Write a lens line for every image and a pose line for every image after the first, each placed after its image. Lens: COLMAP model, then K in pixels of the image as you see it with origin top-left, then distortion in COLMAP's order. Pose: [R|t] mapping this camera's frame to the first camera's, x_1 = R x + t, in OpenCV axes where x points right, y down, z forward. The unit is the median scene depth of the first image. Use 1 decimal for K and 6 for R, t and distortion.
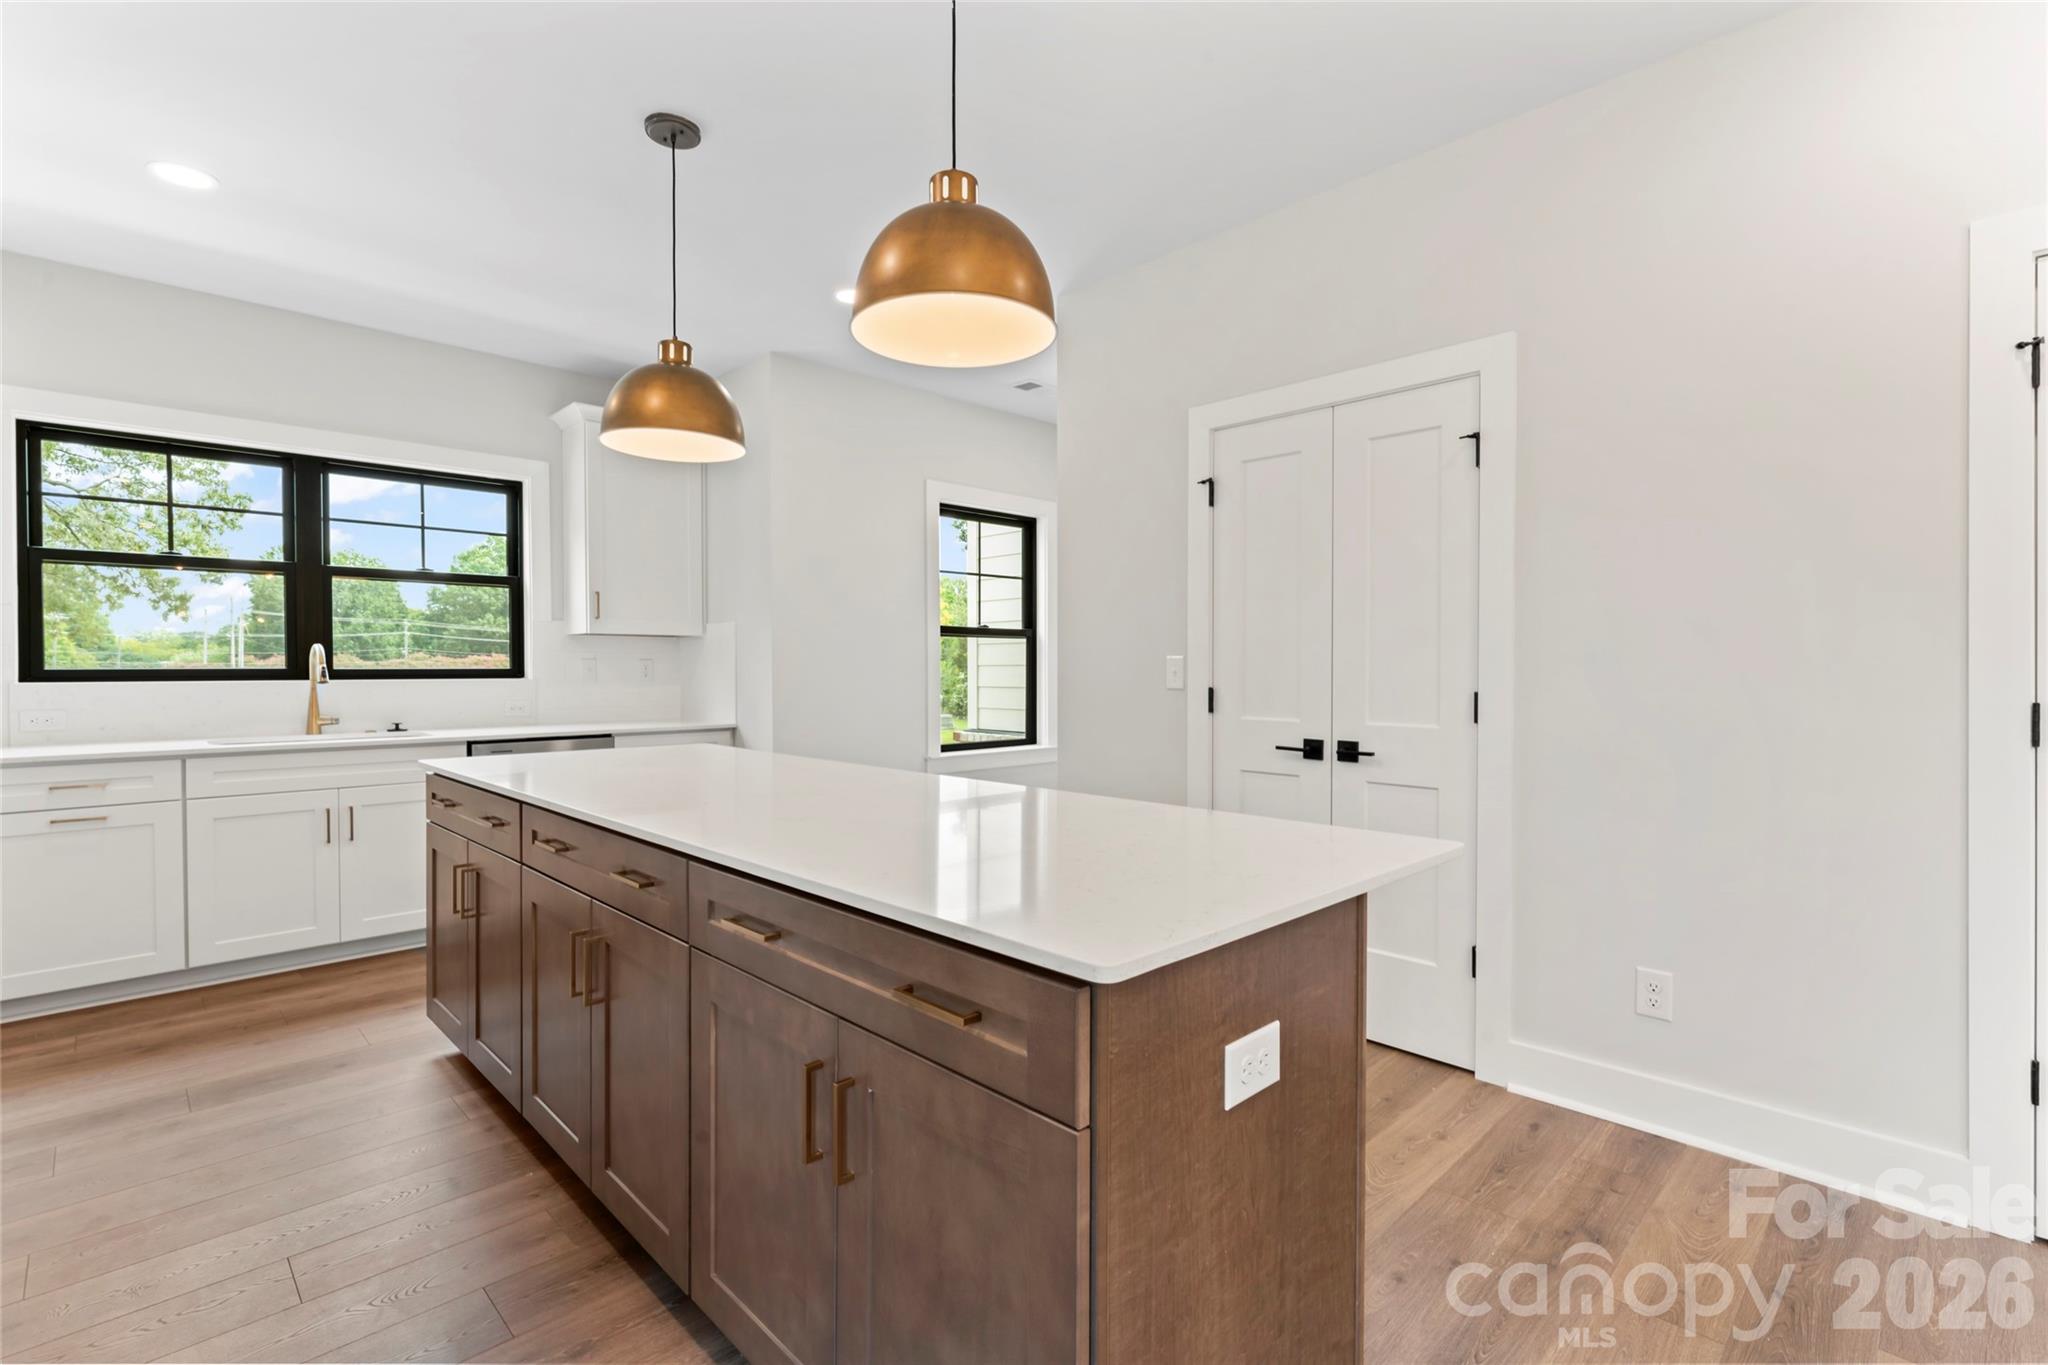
lens RADIAL K [[936.0, 0, 1006.2], [0, 936.0, 677.6], [0, 0, 1]] dist [-0.001095, -0.000513]
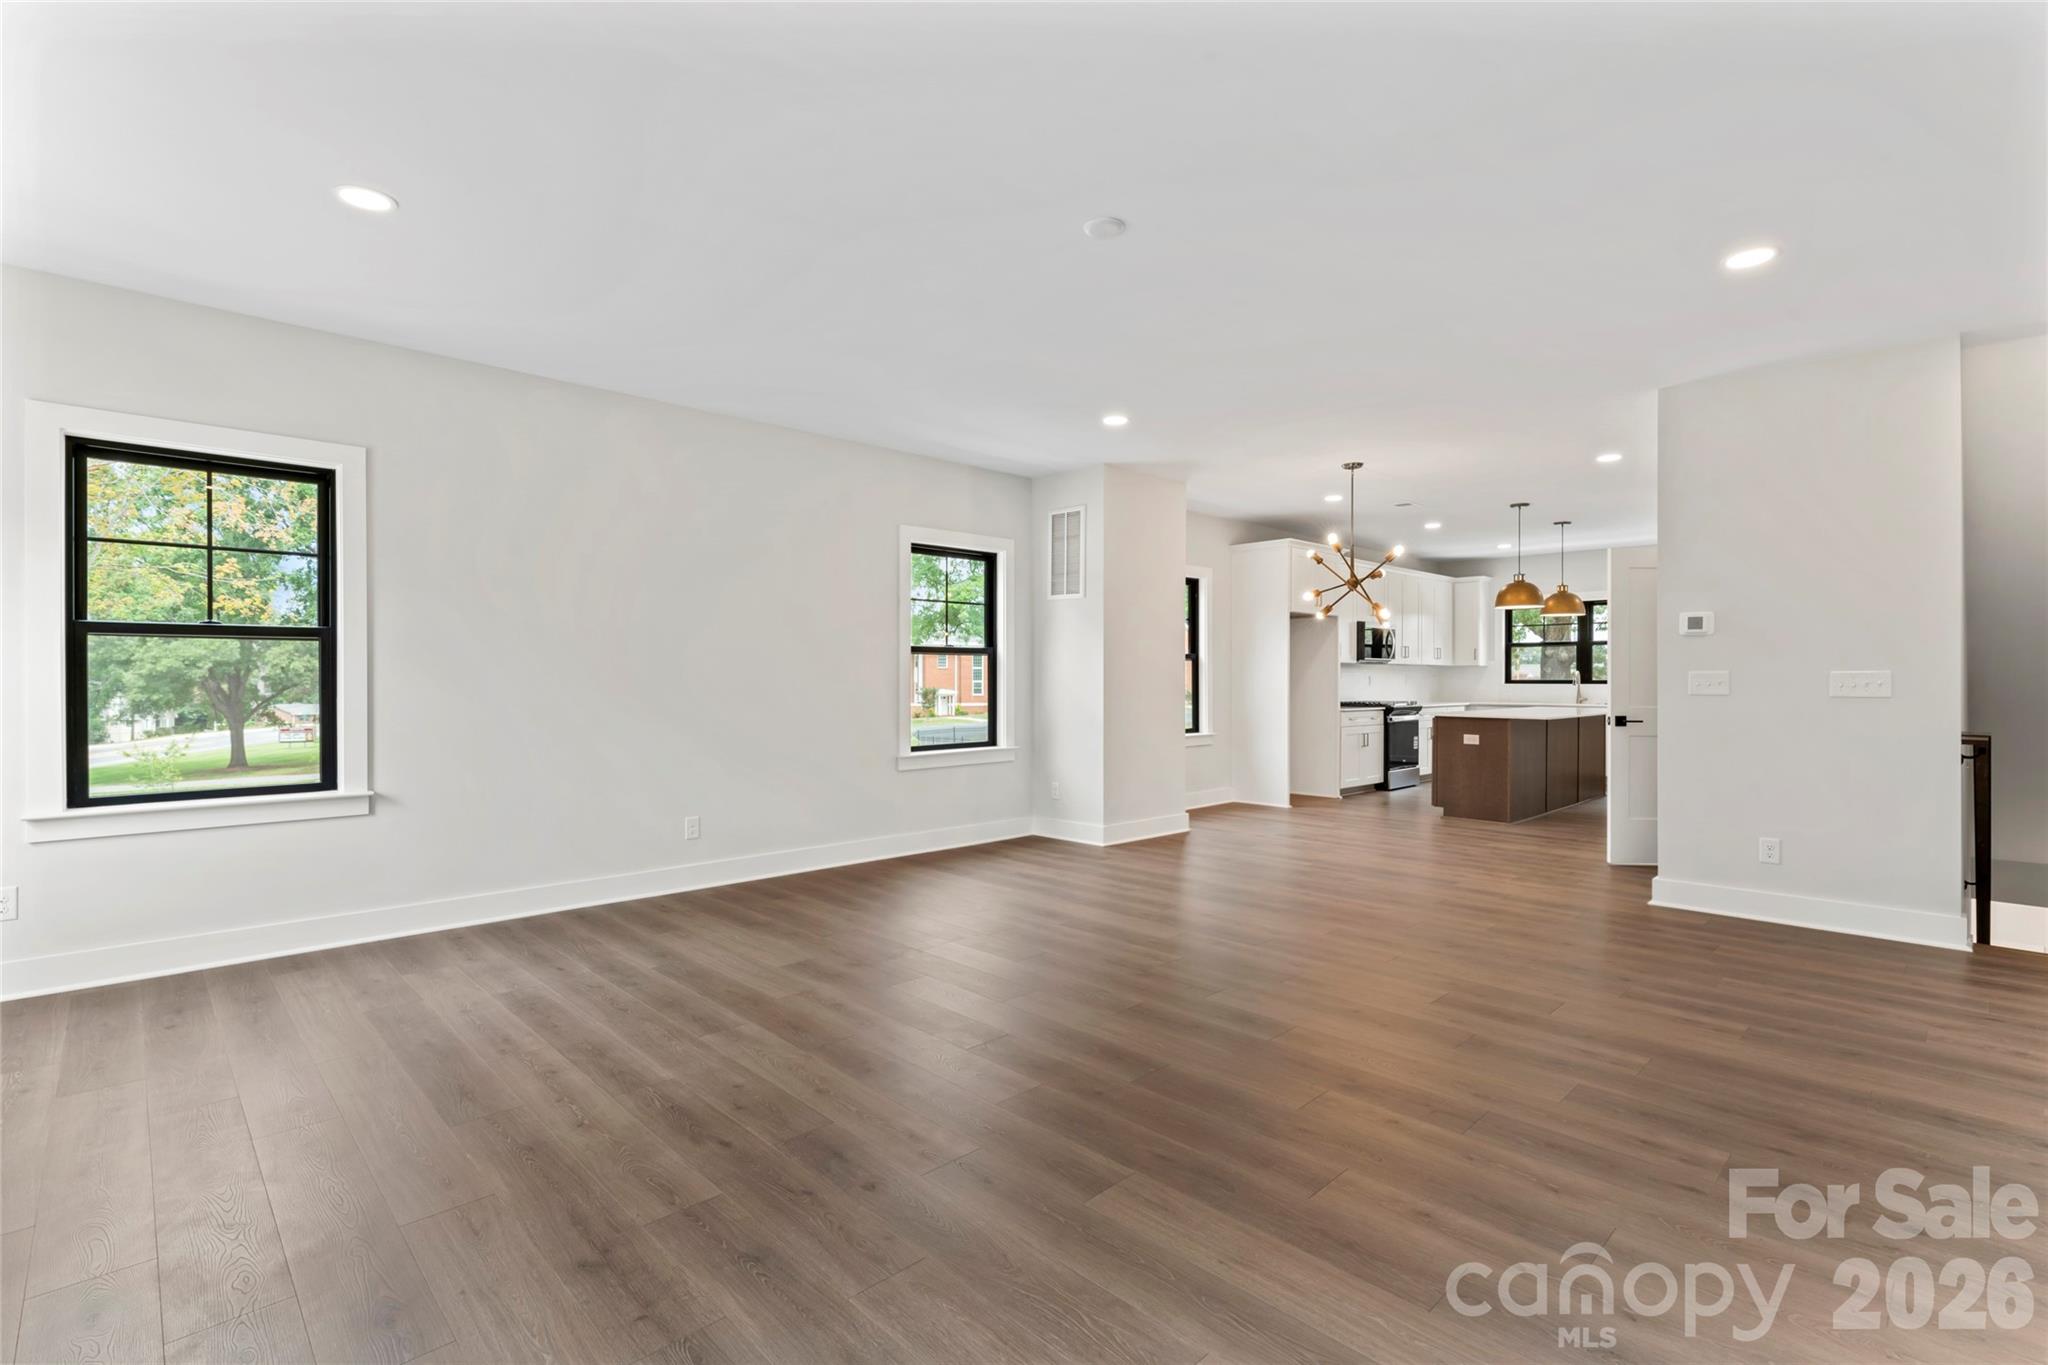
lens RADIAL K [[936.0, 0, 1006.2], [0, 936.0, 677.6], [0, 0, 1]] dist [-0.001095, -0.000513]
pose [[-0.024241, -0.001346, -0.999705, 2.095510], [-0.010323, 0.999946, -0.001096, 0.005090], [0.999653, 0.010293, -0.024253, -0.642767]]
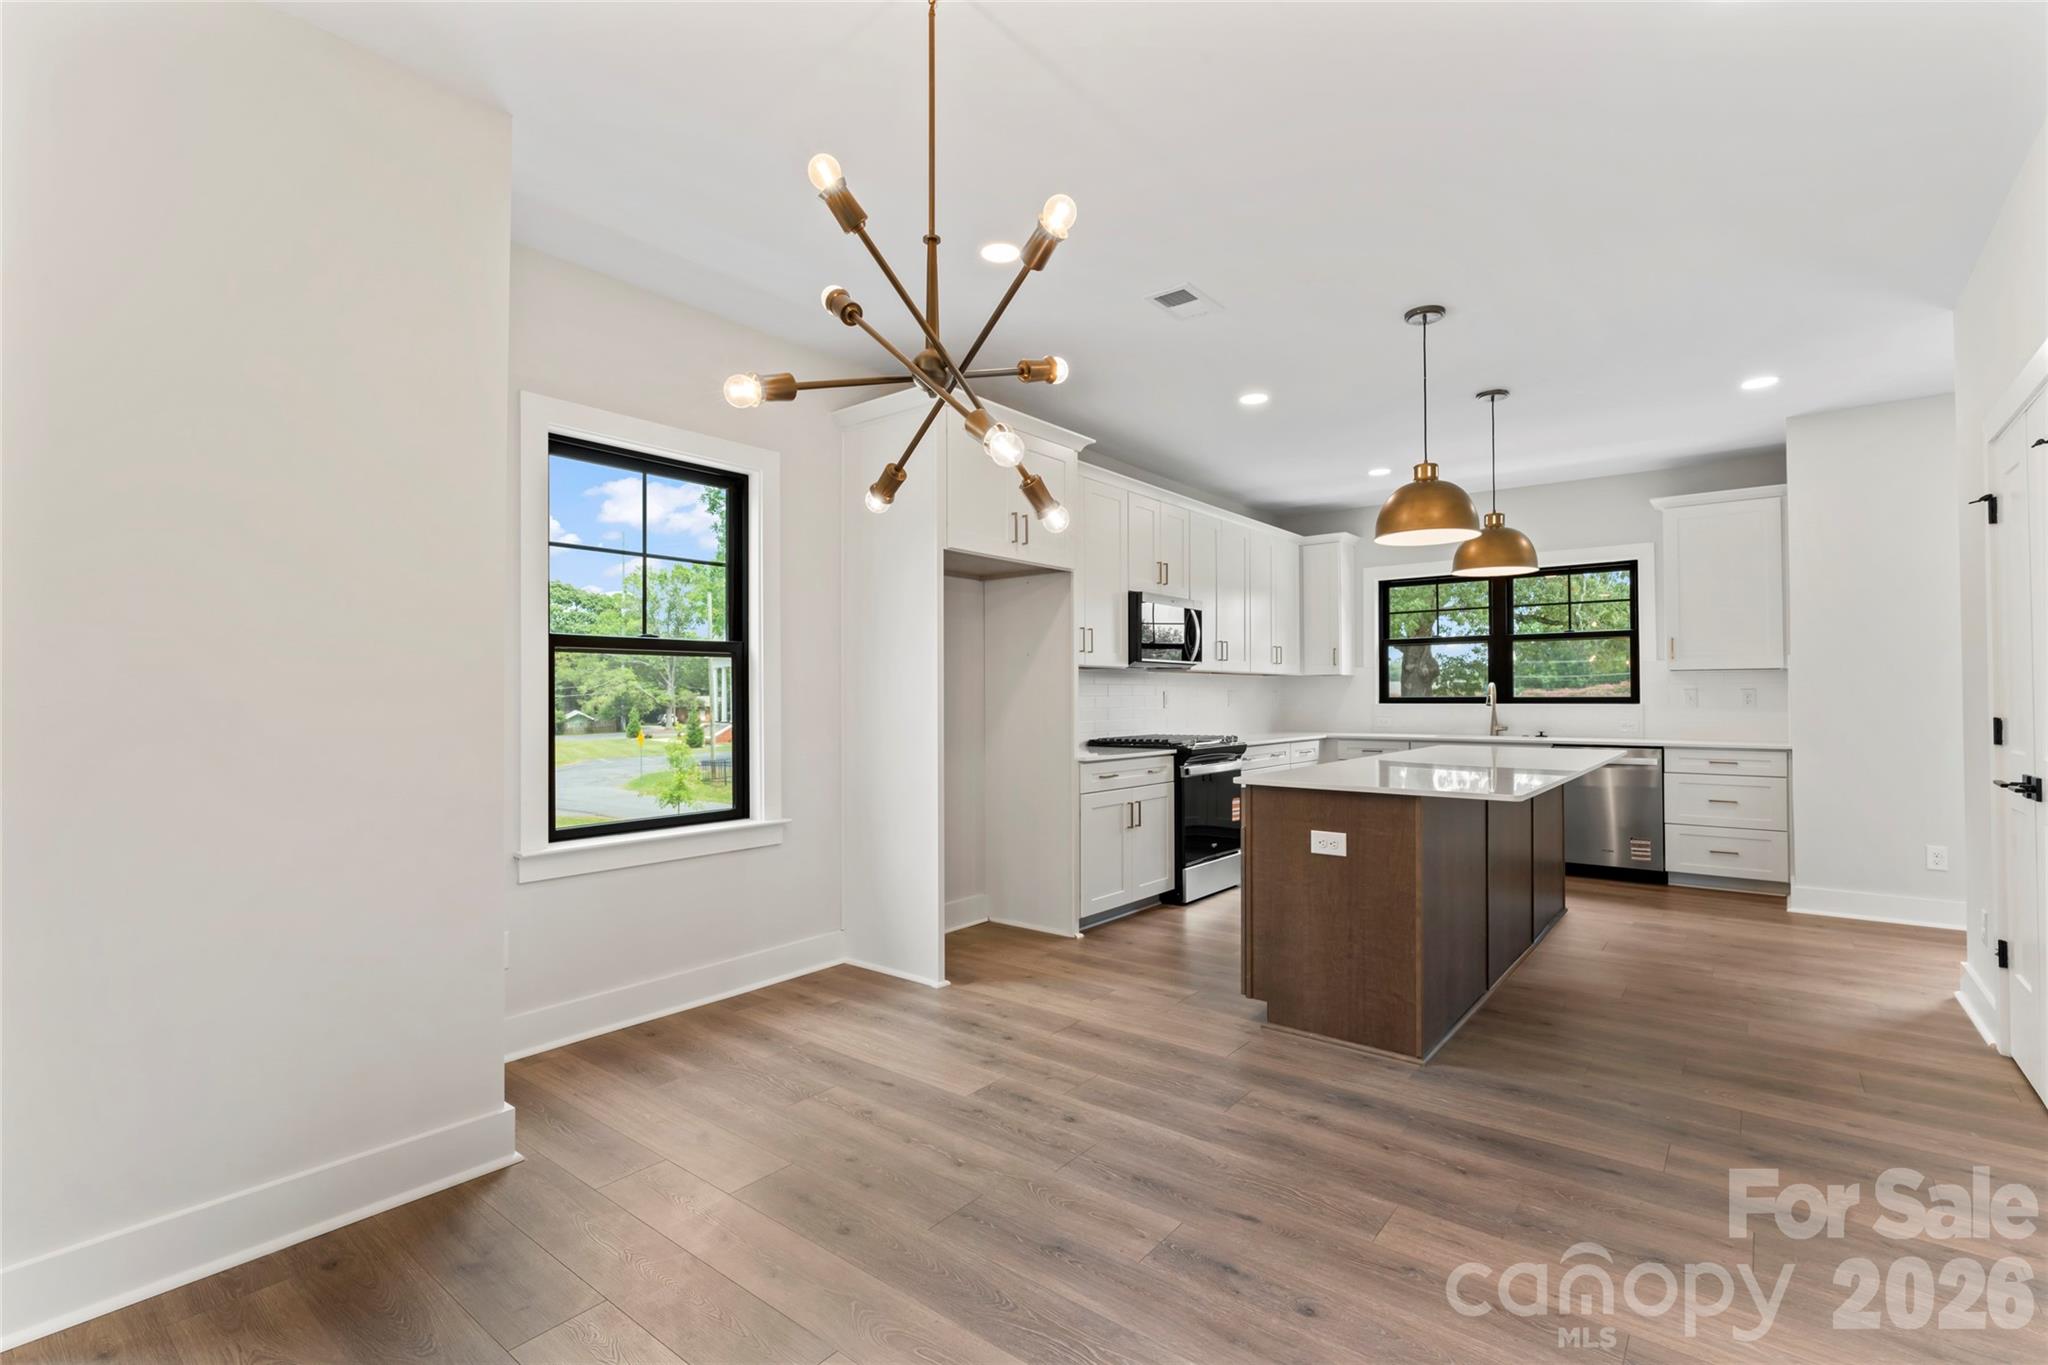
lens RADIAL K [[936.0, 0, 1006.2], [0, 936.0, 677.6], [0, 0, 1]] dist [-0.001095, -0.000513]
pose [[0.102802, -0.020228, -0.994496, 0.870737], [-0.007477, 0.999749, -0.021108, -0.001808], [0.994674, 0.009606, 0.102625, -0.066182]]
